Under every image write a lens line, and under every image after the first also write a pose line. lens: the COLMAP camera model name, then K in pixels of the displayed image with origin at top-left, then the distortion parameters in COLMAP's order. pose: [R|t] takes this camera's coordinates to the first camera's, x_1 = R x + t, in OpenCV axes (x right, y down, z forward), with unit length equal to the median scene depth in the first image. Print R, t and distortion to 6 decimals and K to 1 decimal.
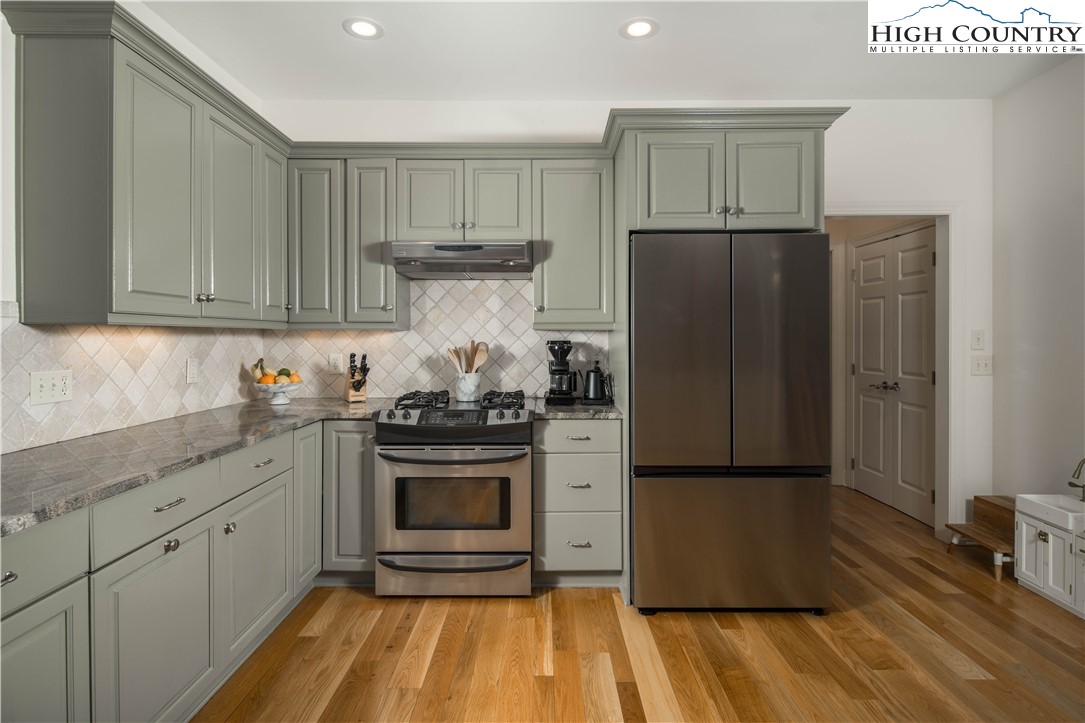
lens RADIAL K [[536.8, 0, 537.9], [0, 536.8, 346.9], [0, 0, 1]] dist [0.009414, -0.002122]
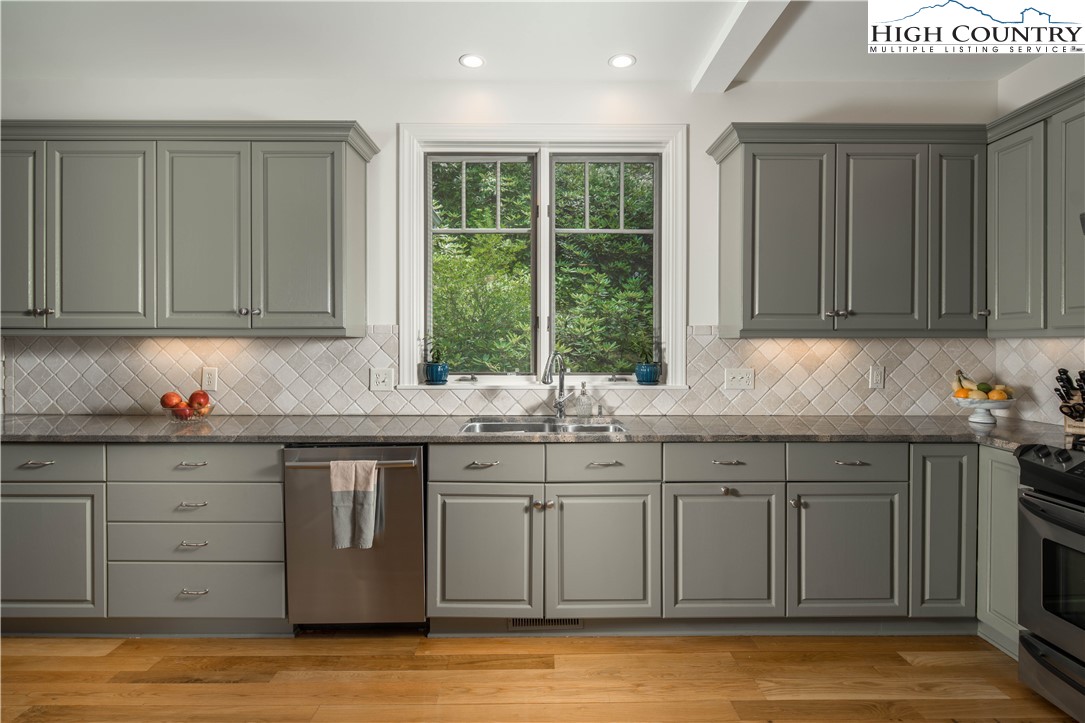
lens RADIAL K [[536.8, 0, 543.2], [0, 536.8, 350.6], [0, 0, 1]] dist [0.009414, -0.002122]
pose [[0.001603, 0.008111, -0.999966, 0.535665], [-0.017415, 0.999816, 0.008082, -0.009926], [0.999847, 0.017402, 0.001744, 0.344011]]
